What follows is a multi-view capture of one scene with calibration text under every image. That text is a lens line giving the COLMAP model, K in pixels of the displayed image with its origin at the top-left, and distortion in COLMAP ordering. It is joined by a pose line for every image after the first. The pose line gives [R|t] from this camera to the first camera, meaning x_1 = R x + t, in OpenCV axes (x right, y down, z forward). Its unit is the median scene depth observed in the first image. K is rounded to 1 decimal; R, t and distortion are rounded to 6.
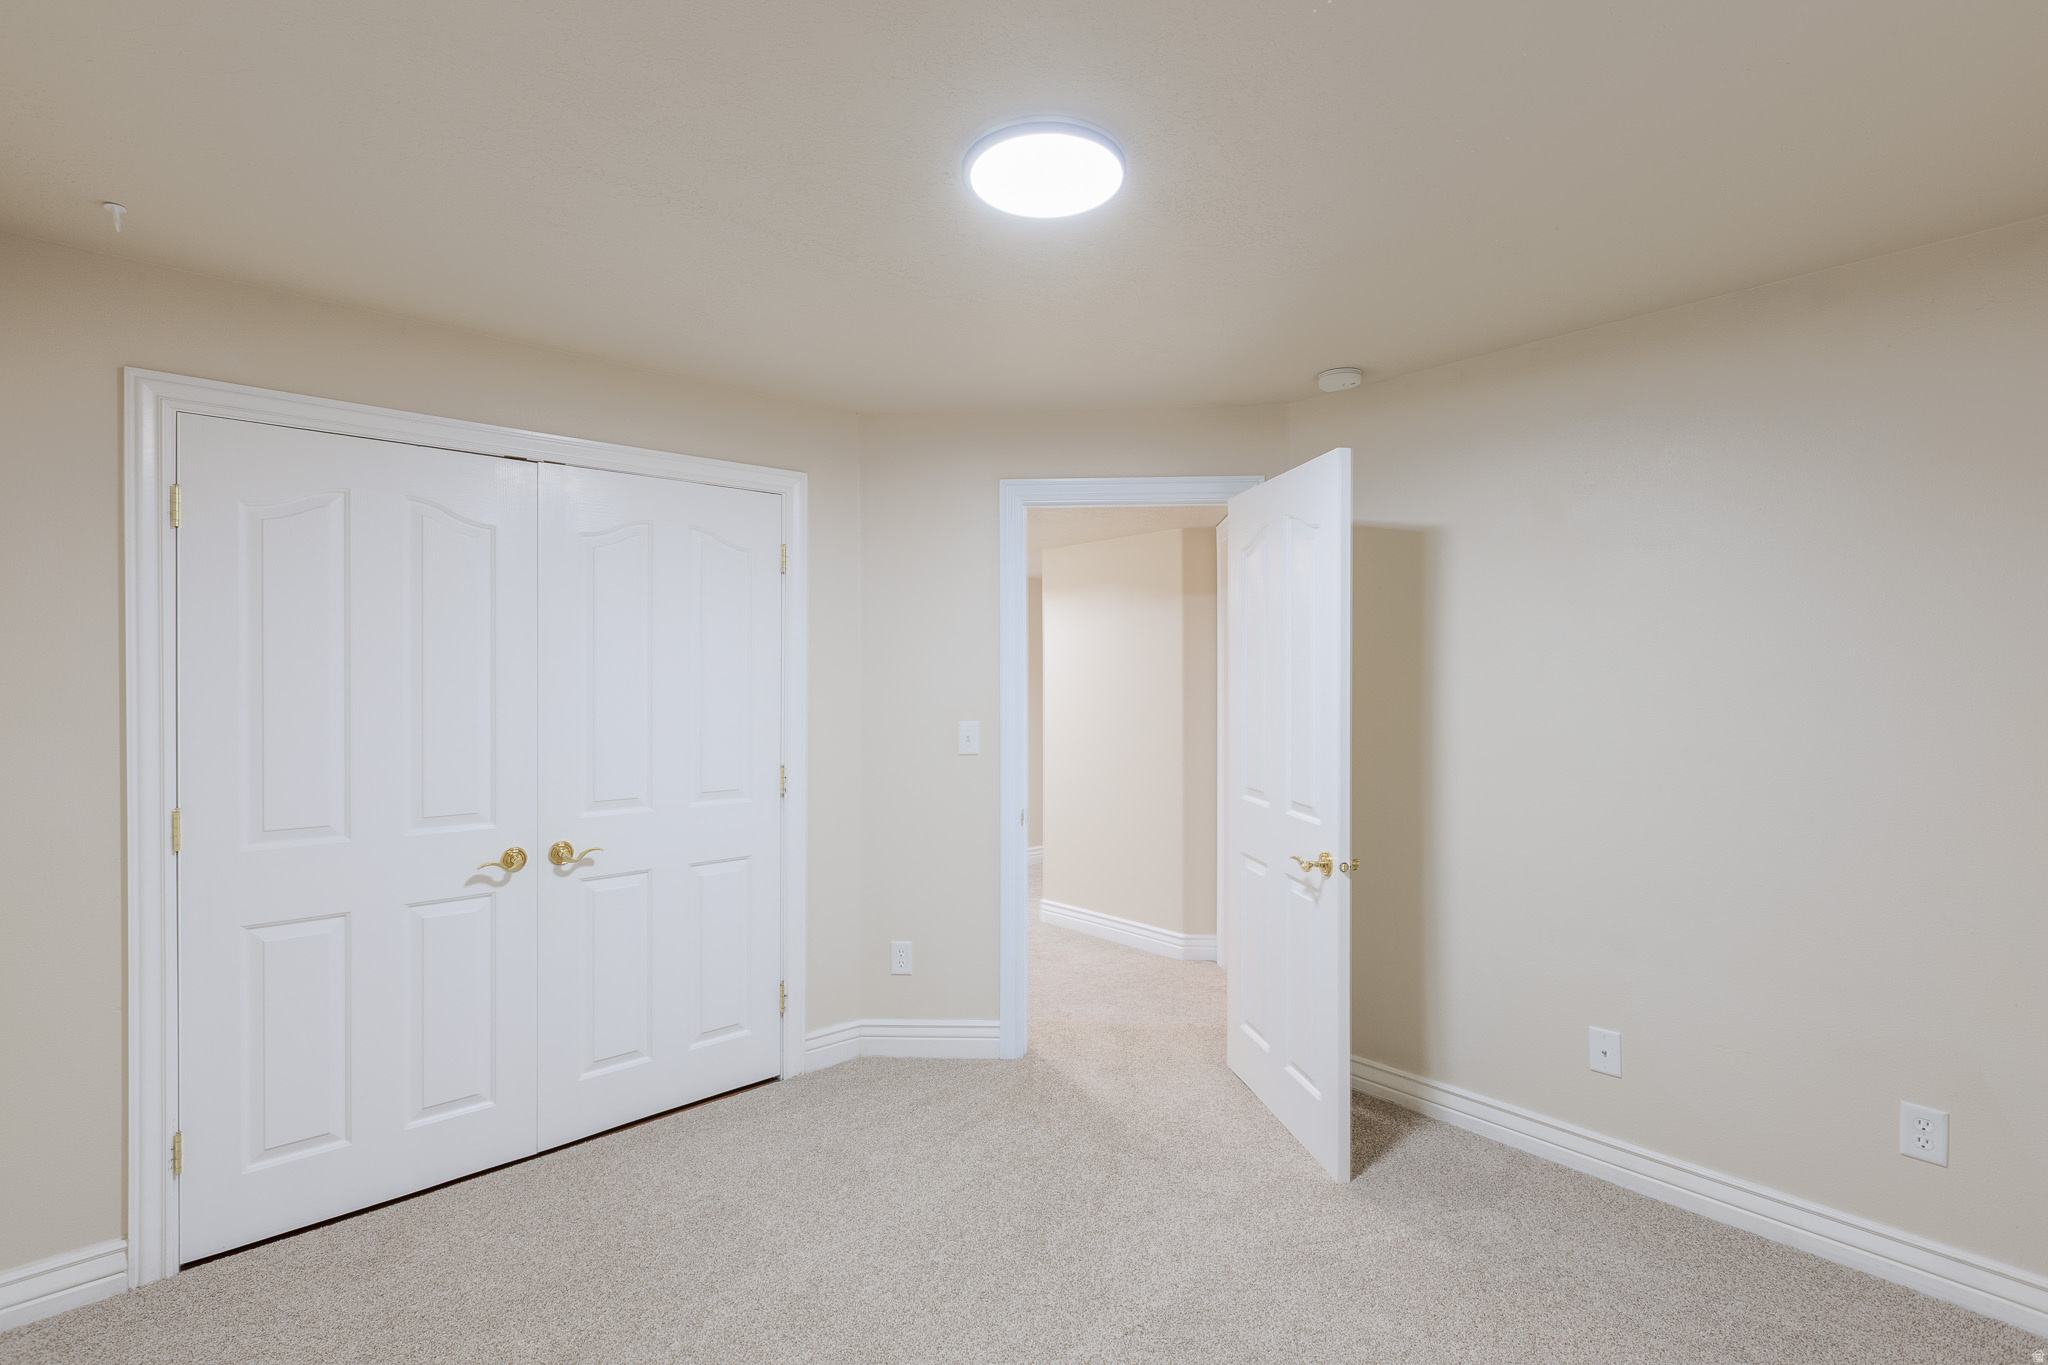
lens RADIAL K [[905.5, 0, 1024.0], [0, 905.5, 682.5], [0, 0, 1]] dist [0.000520, 0.000073]
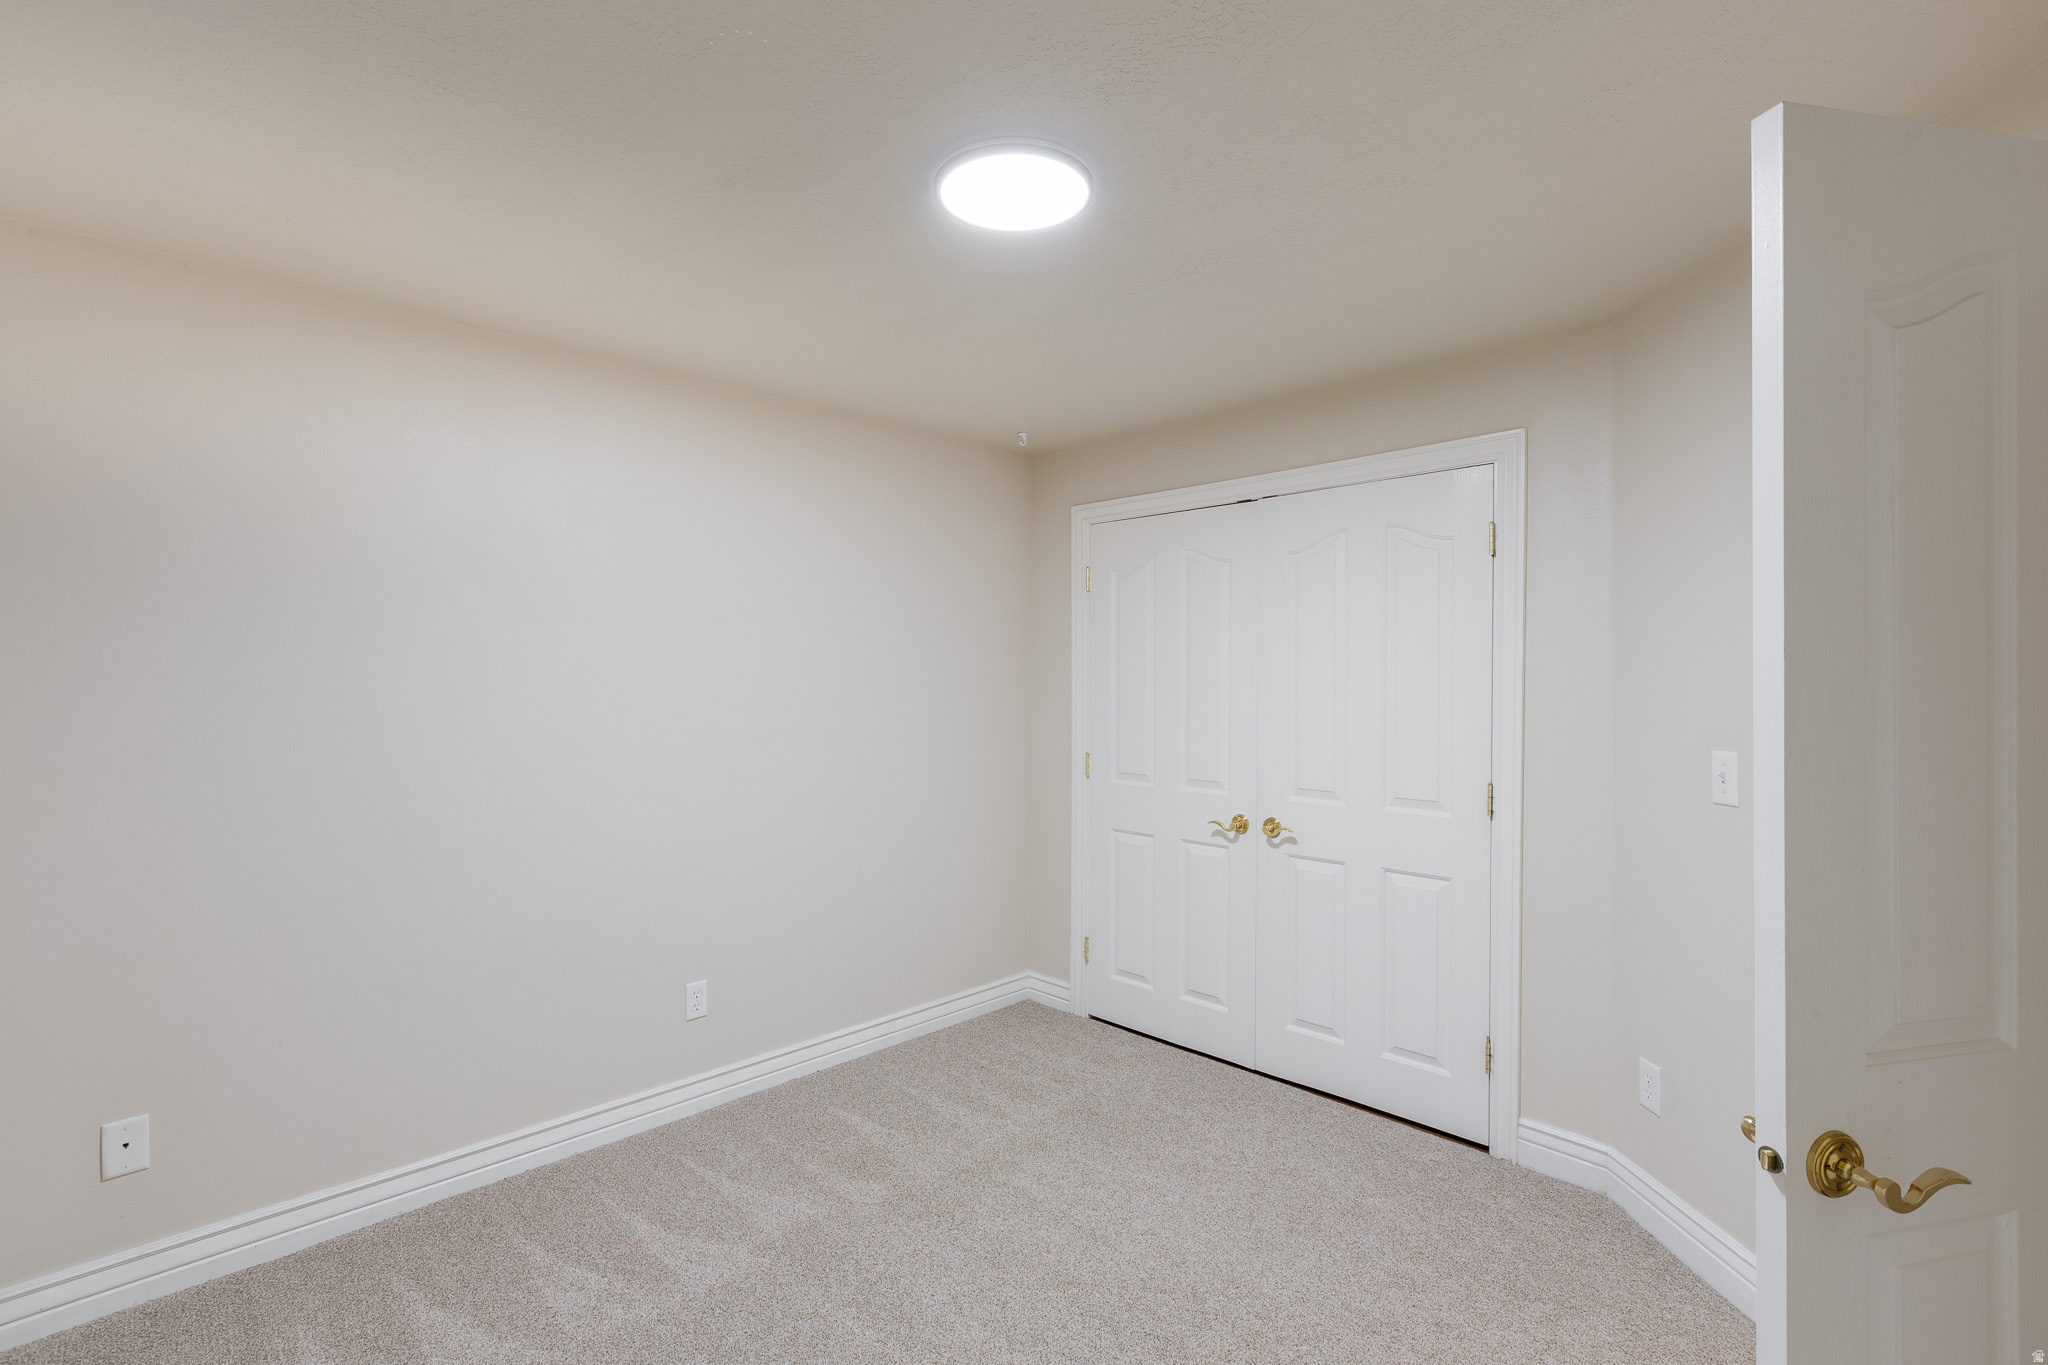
lens RADIAL K [[942.7, 0, 1012.2], [0, 942.7, 680.8], [0, 0, 1]] dist [-0.000774, -0.000084]
pose [[0.061326, 0.007884, -0.998087, 0.683163], [-0.006856, 0.999949, 0.007478, -0.008707], [0.998094, 0.006384, 0.061376, 0.582375]]
